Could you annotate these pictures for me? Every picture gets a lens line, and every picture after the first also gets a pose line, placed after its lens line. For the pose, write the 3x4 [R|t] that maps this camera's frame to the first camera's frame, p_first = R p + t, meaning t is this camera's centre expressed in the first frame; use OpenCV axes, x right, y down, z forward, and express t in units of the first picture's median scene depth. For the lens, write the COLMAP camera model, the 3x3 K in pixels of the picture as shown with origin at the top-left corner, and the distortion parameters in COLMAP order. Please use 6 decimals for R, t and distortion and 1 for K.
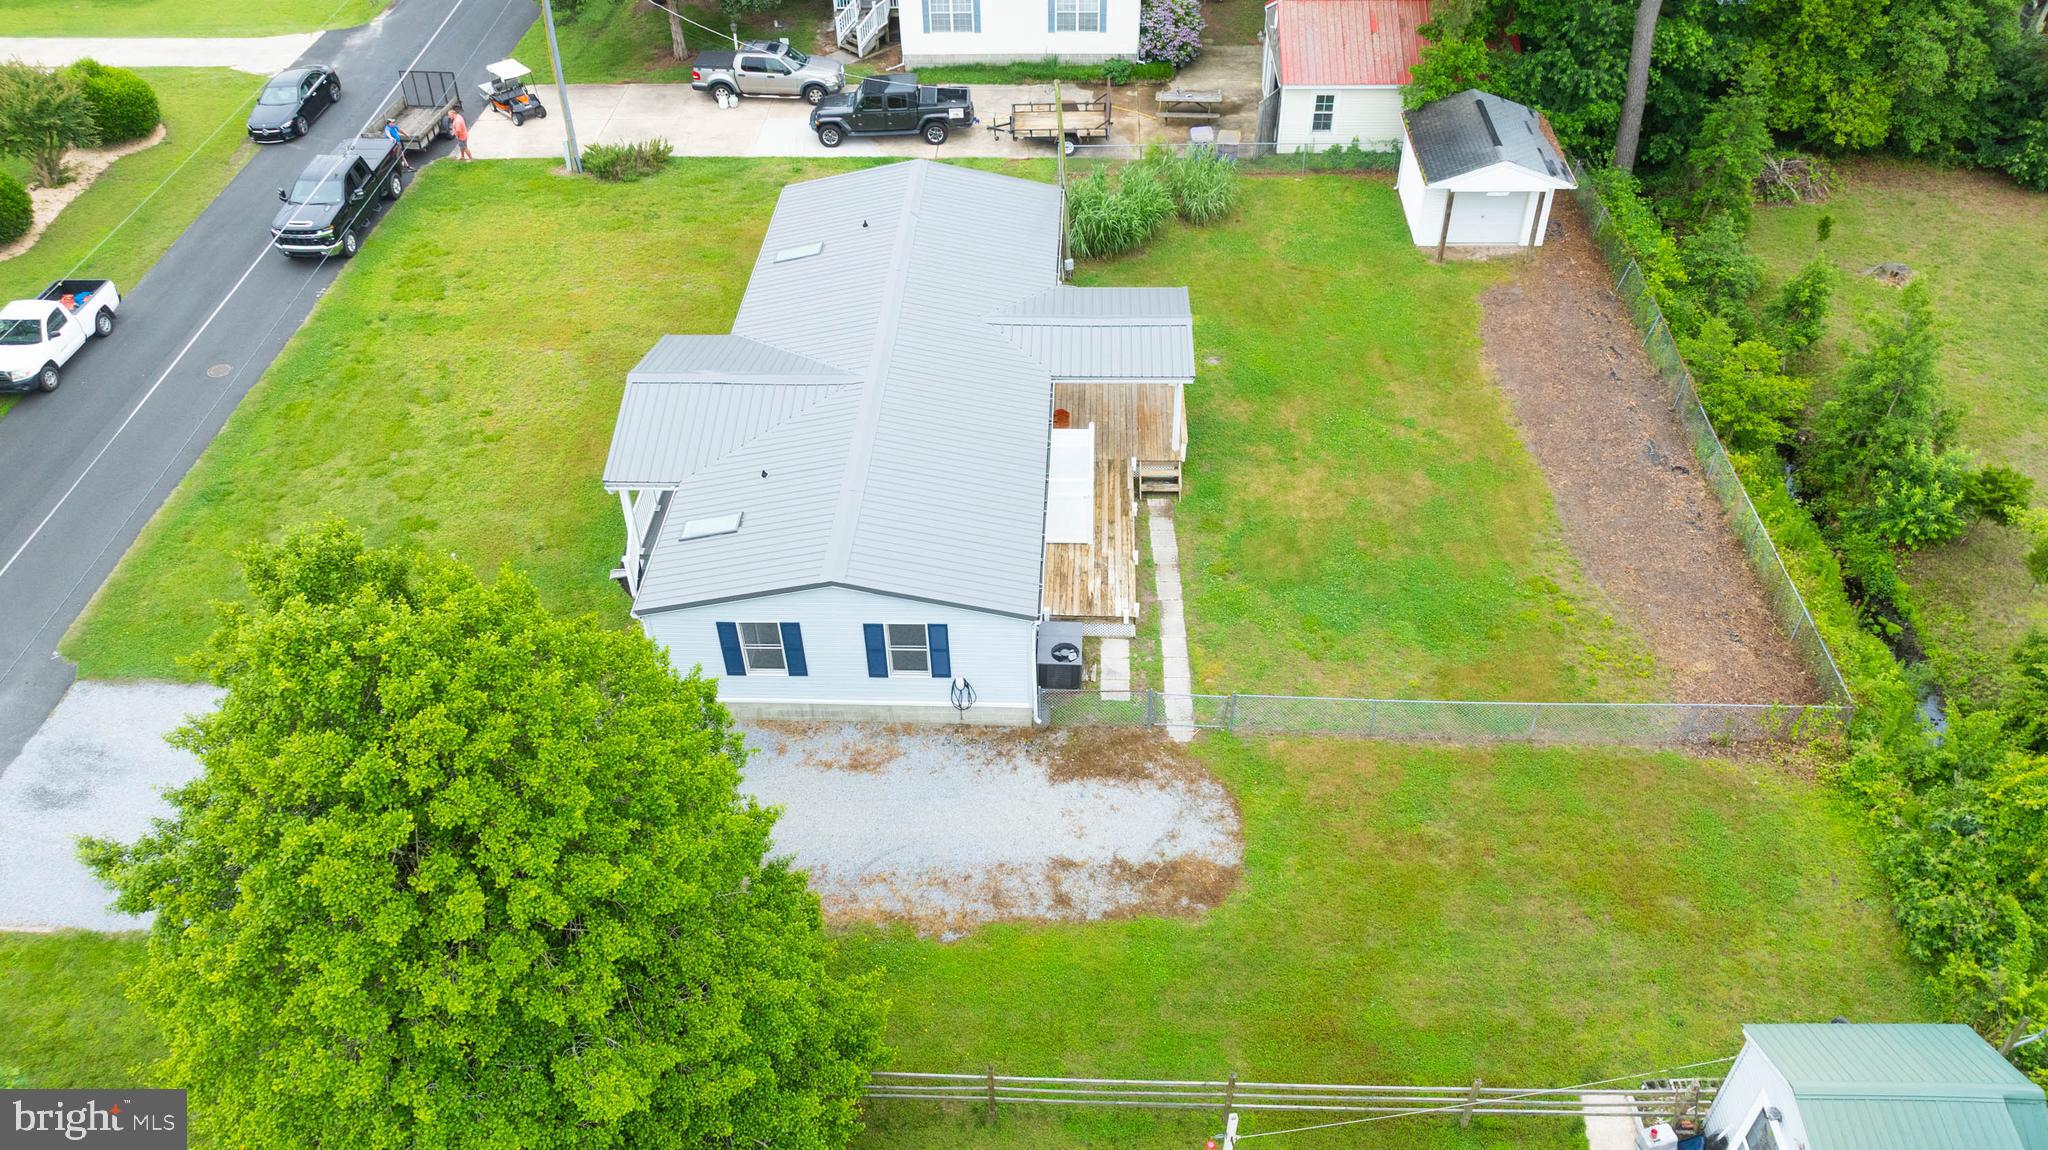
lens RADIAL K [[1494.4, 0, 992.9], [0, 1494.4, 586.0], [0, 0, 1]] dist [-0.021848, 0.006613]
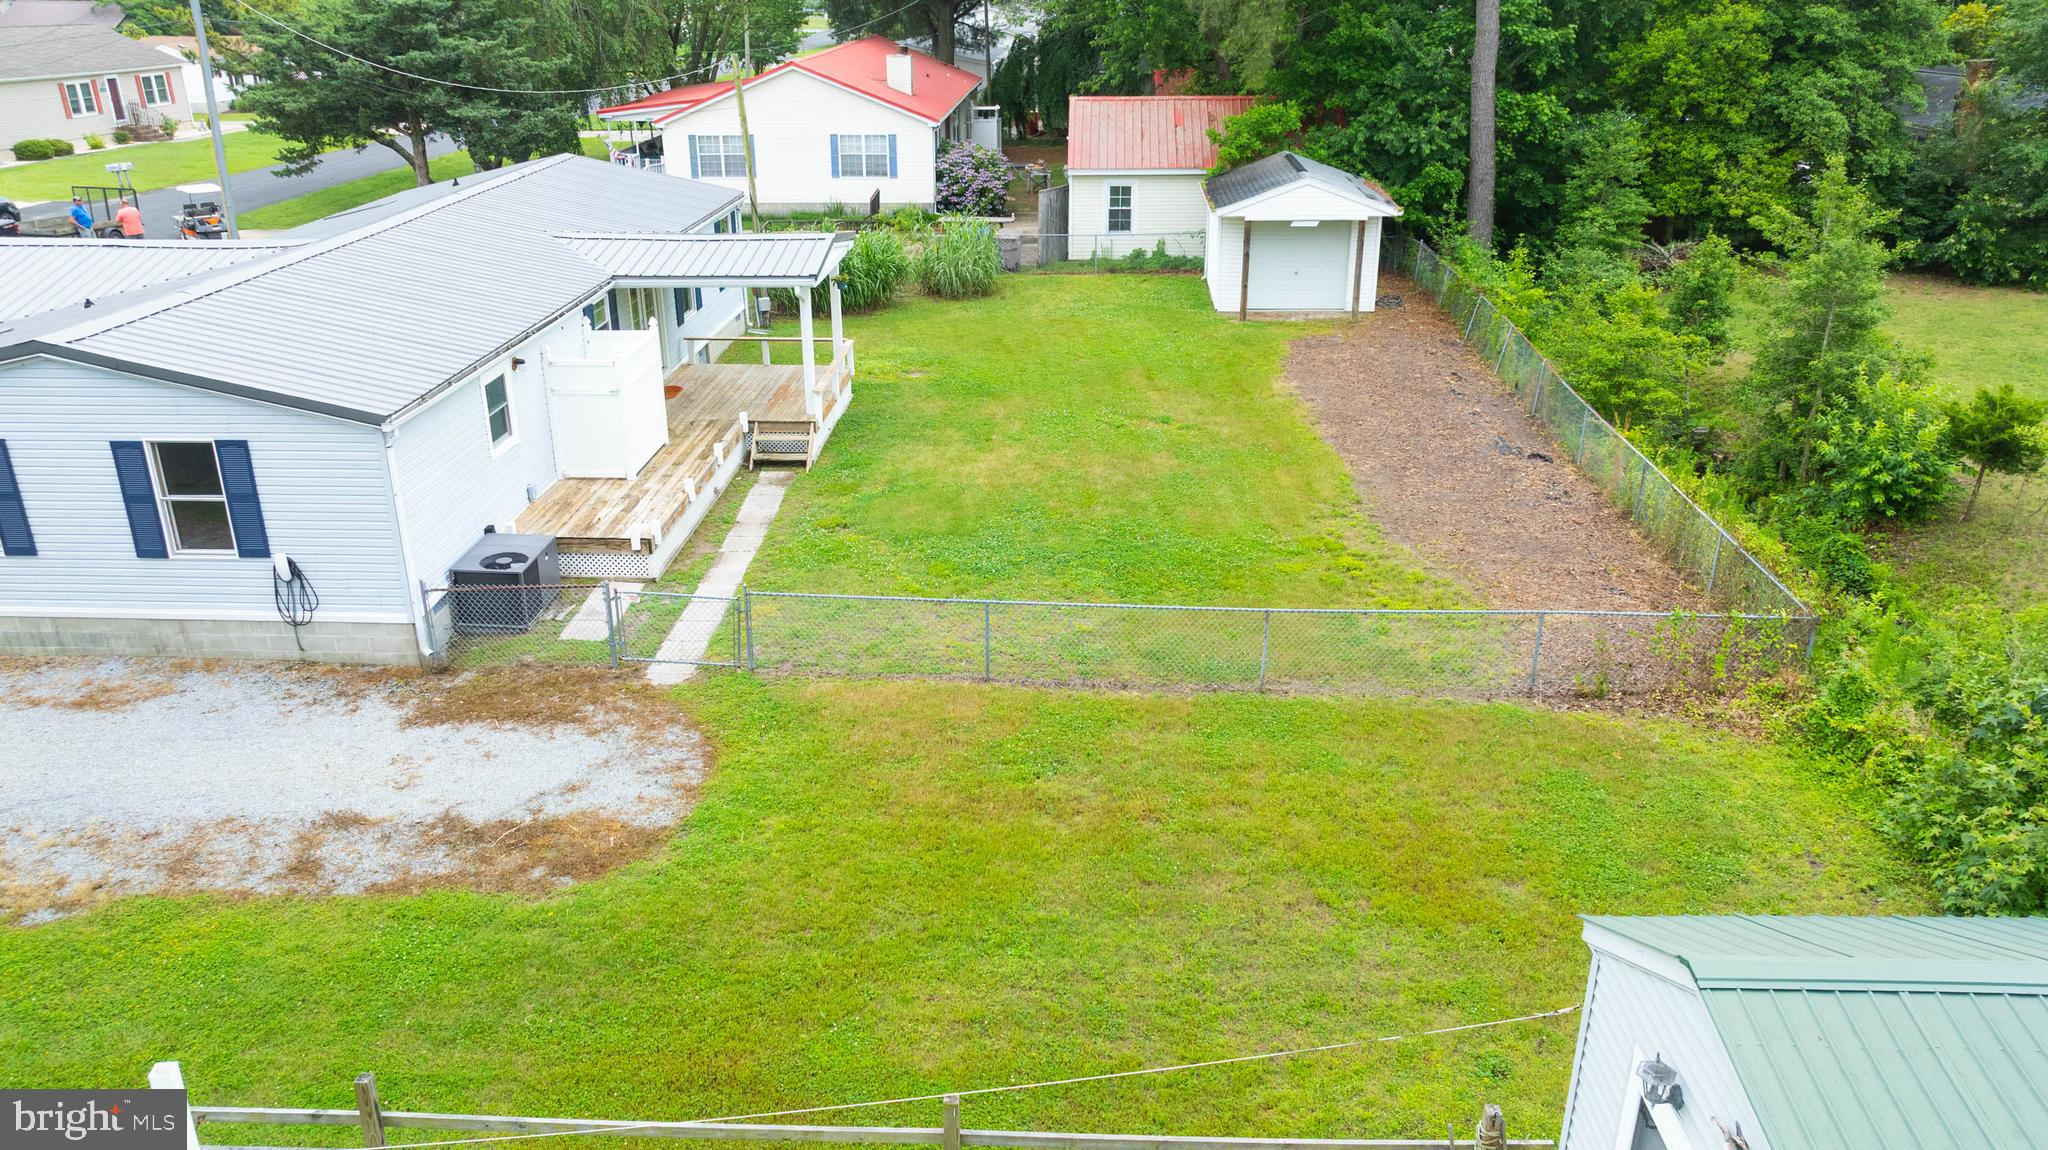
lens RADIAL K [[1494.4, 0, 998.8], [0, 1494.4, 601.4], [0, 0, 1]] dist [-0.021848, 0.006613]
pose [[0.999794, 0.020289, 0.000781, 0.232352], [-0.019046, 0.950499, -0.310145, 0.227791], [-0.007035, 0.310066, 0.950689, 0.398966]]
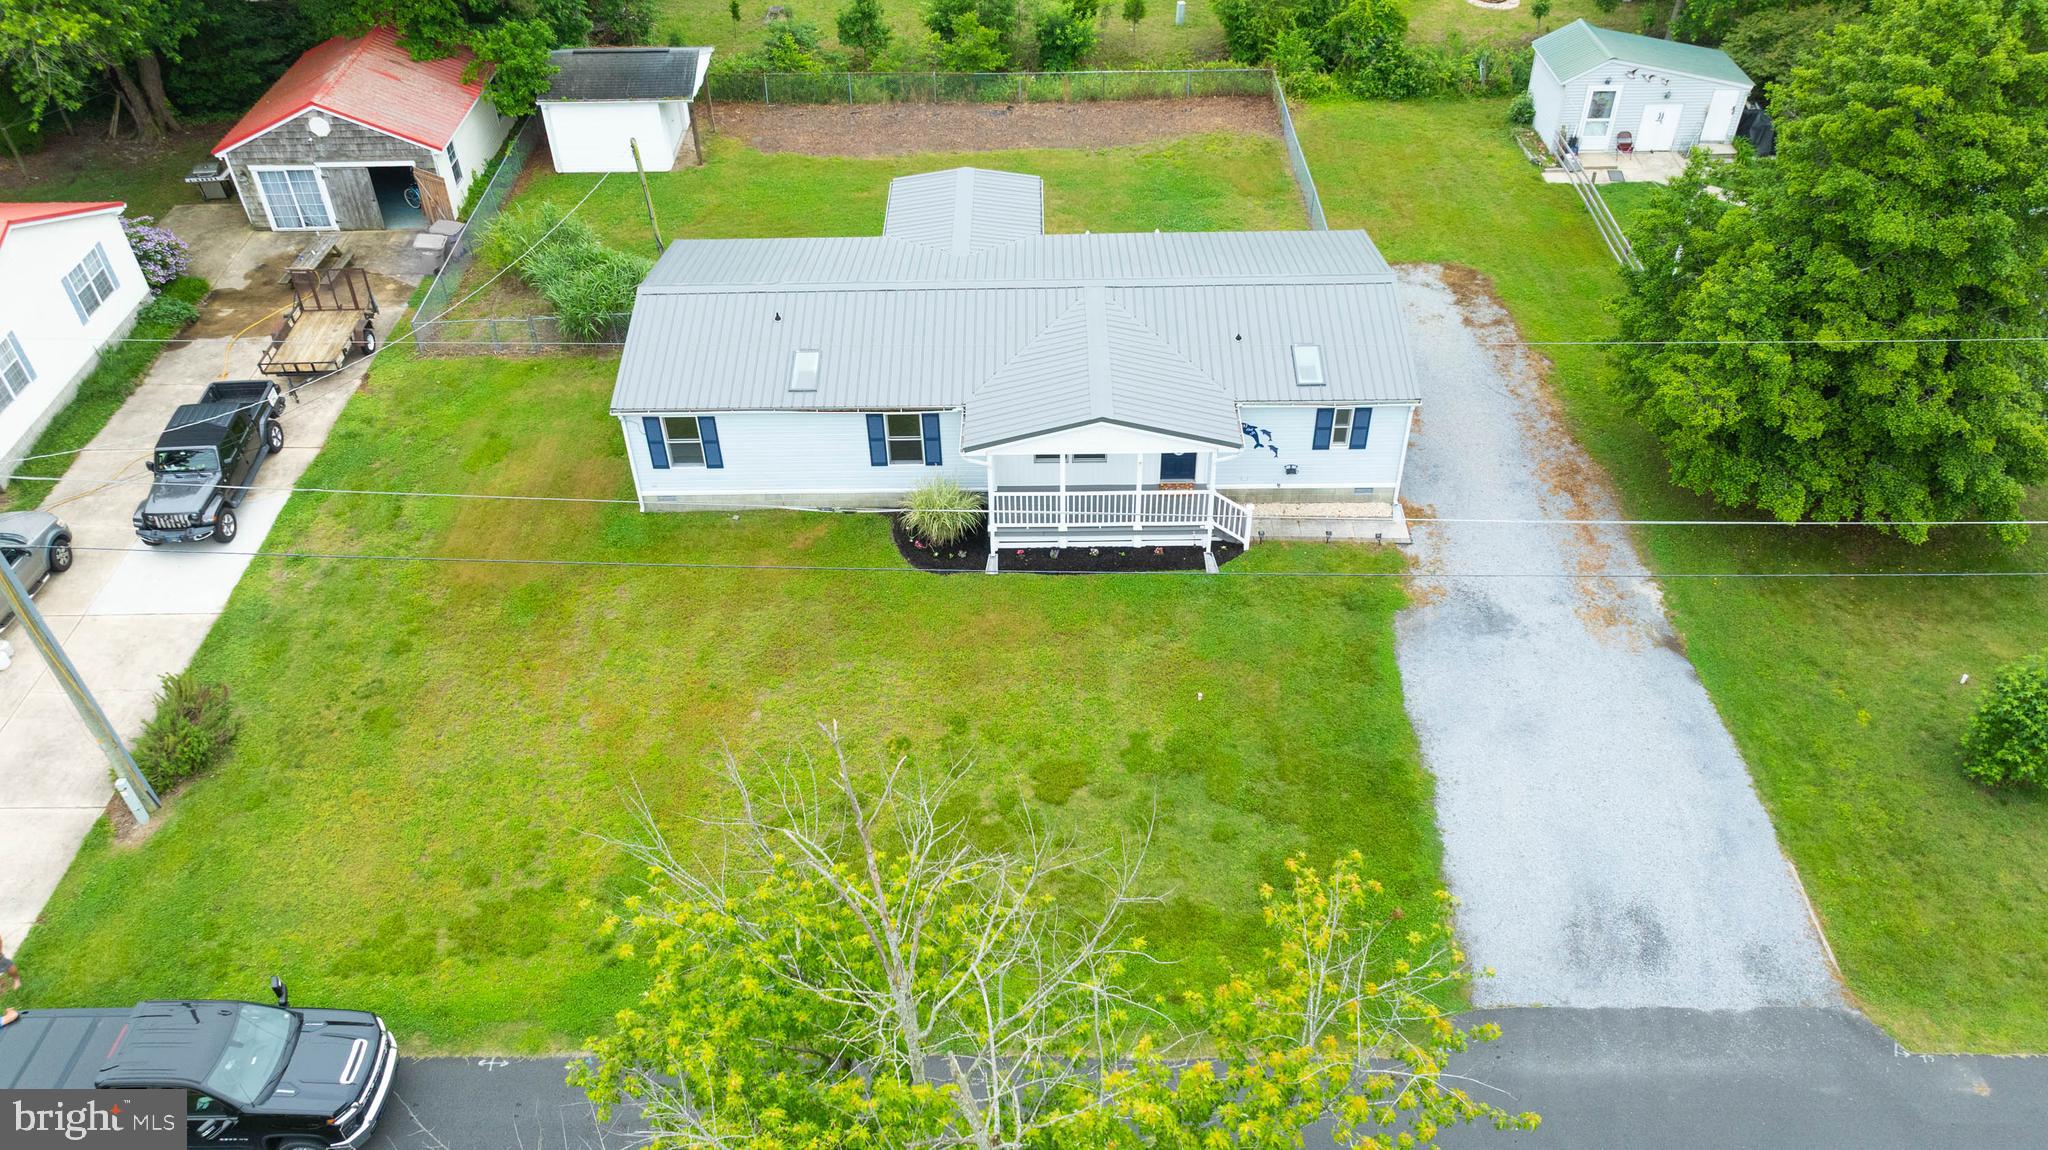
lens RADIAL K [[1494.4, 0, 1022.4], [0, 1494.4, 667.1], [0, 0, 1]] dist [-0.021848, 0.006613]
pose [[-0.052053, -0.666635, 0.743564, -1.050434], [0.673042, 0.526651, 0.519281, -0.583055], [-0.737770, 0.527480, 0.421260, 0.743540]]
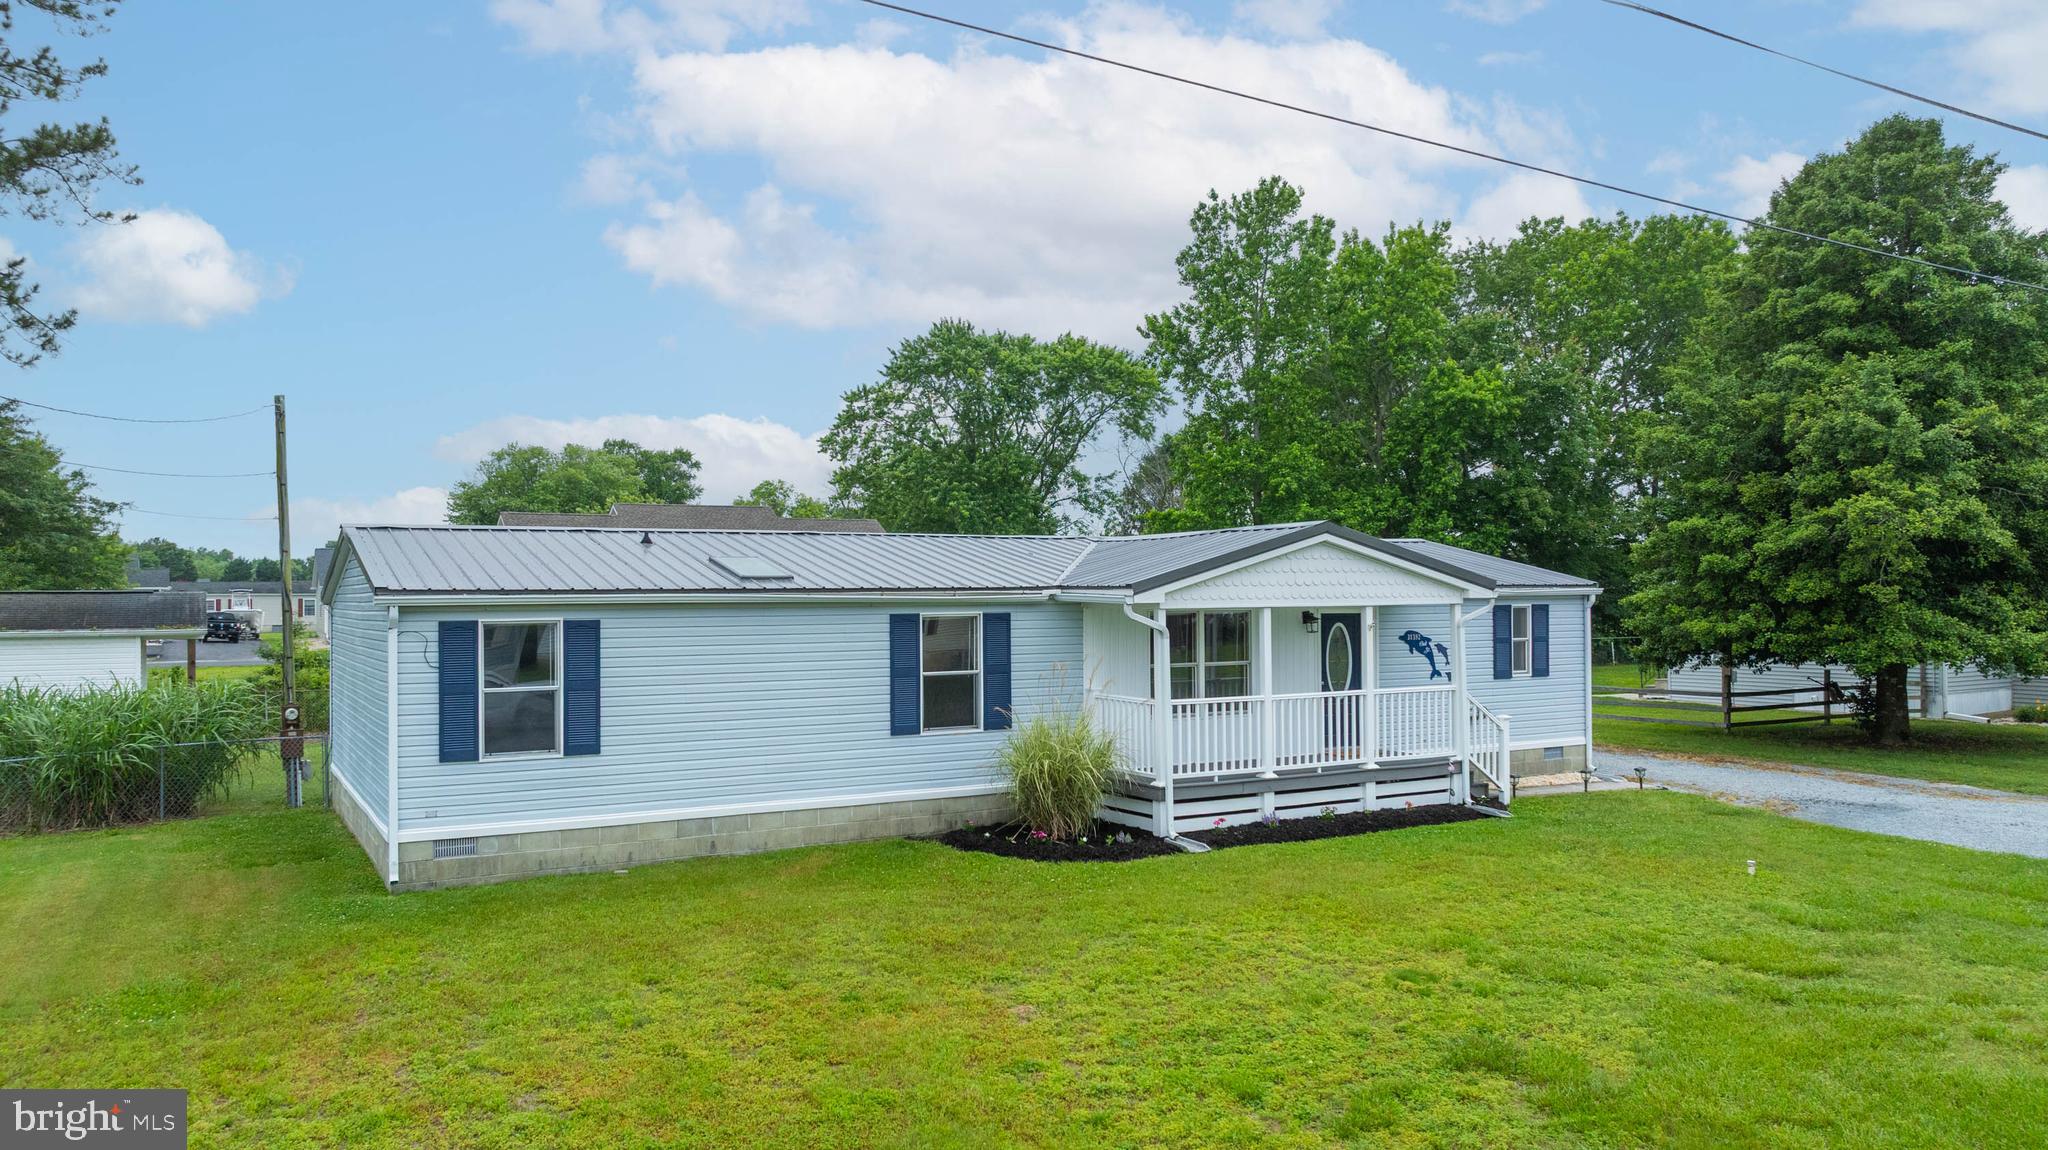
lens RADIAL K [[1494.4, 0, 1037.6], [0, 1494.4, 572.0], [0, 0, 1]] dist [-0.021848, 0.006613]
pose [[-0.550763, 0.038035, 0.833795, -0.660146], [0.564577, 0.752733, 0.338594, -0.385247], [-0.614747, 0.657226, -0.436051, 1.343734]]
